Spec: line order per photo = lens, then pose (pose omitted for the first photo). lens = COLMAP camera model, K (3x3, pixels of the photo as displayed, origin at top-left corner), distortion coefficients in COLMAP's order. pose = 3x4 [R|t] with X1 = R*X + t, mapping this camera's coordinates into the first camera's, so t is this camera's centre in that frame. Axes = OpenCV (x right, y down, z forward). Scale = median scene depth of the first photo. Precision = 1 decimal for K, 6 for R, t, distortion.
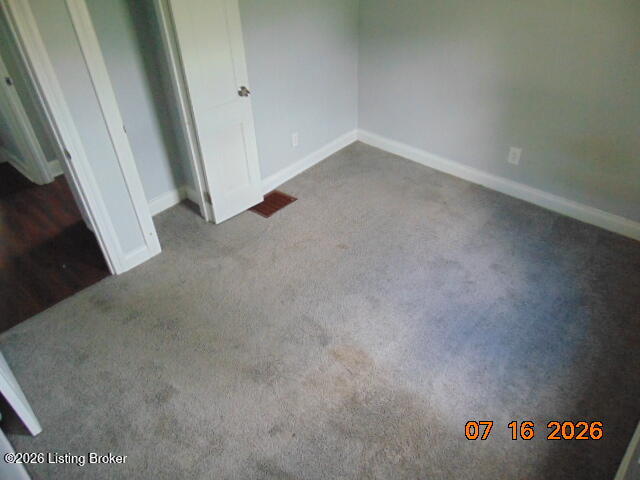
lens RADIAL K [[481.1, 0, 320.7], [0, 481.1, 241.9], [0, 0, 1]] dist [-0.024090, 0.062326]
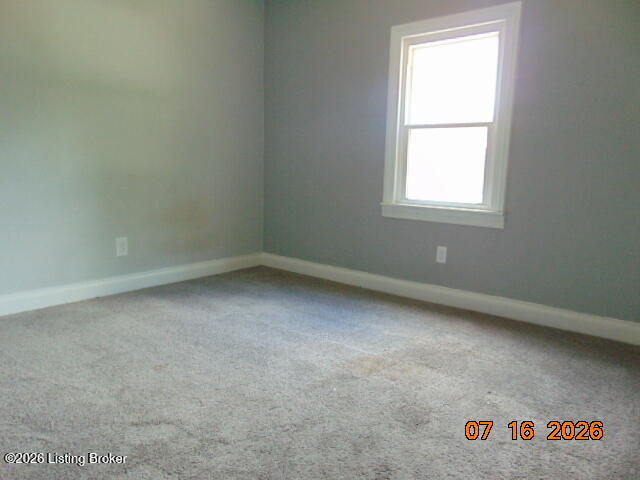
lens RADIAL K [[481.1, 0, 320.7], [0, 481.1, 241.9], [0, 0, 1]] dist [-0.024090, 0.062326]
pose [[-0.054689, -0.116439, 0.991691, -0.603075], [0.599862, 0.790143, 0.125855, -0.078132], [-0.798232, 0.601761, 0.026635, 0.720366]]
